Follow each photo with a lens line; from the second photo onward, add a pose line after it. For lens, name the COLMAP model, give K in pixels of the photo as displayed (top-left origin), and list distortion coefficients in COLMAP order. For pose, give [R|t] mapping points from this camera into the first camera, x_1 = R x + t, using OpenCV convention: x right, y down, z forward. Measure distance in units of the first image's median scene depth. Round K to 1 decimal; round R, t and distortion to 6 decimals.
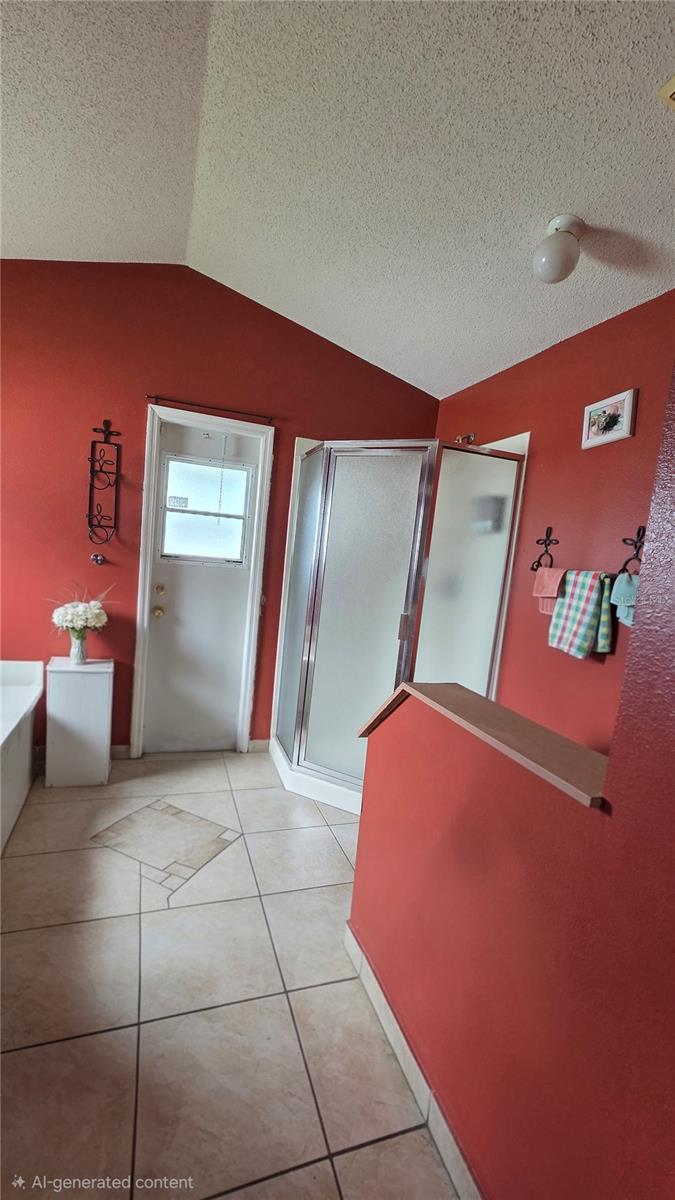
lens RADIAL K [[497.4, 0, 336.1], [0, 497.4, 602.5], [0, 0, 1]] dist [0.002441, -0.000014]
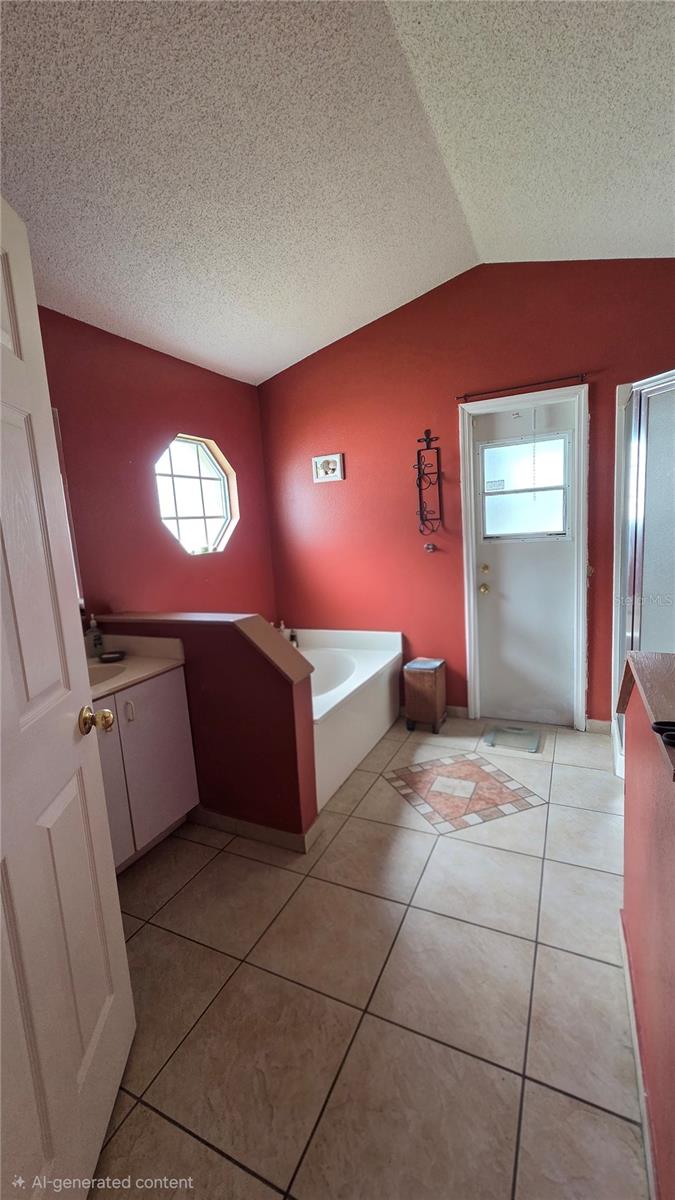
lens RADIAL K [[497.4, 0, 331.0], [0, 497.4, 597.1], [0, 0, 1]] dist [0.002441, -0.000014]
pose [[0.695436, -0.040420, -0.717450, 0.196636], [0.059537, 0.998225, 0.001472, 0.014662], [0.716117, -0.043738, 0.696609, -0.004912]]
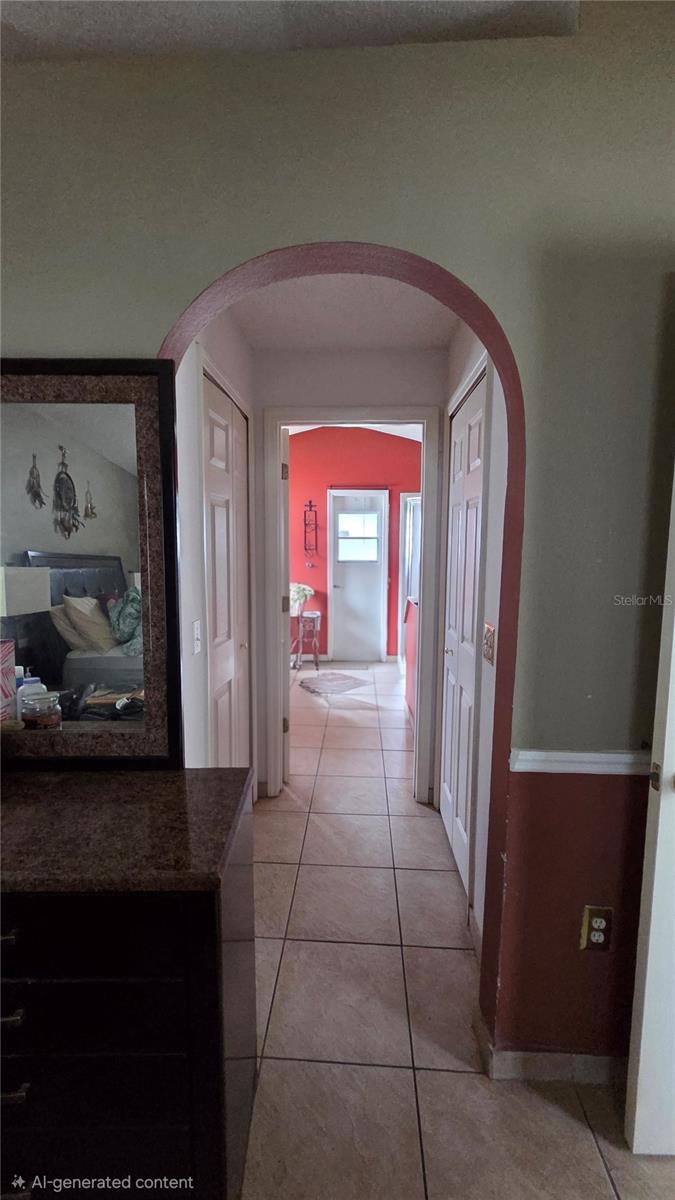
lens RADIAL K [[497.4, 0, 342.2], [0, 497.4, 604.2], [0, 0, 1]] dist [0.002441, -0.000014]
pose [[0.929100, -0.054592, -0.365777, 0.400060], [0.048846, 0.998495, -0.024953, 0.132967], [0.366588, 0.005317, 0.930368, -0.880532]]
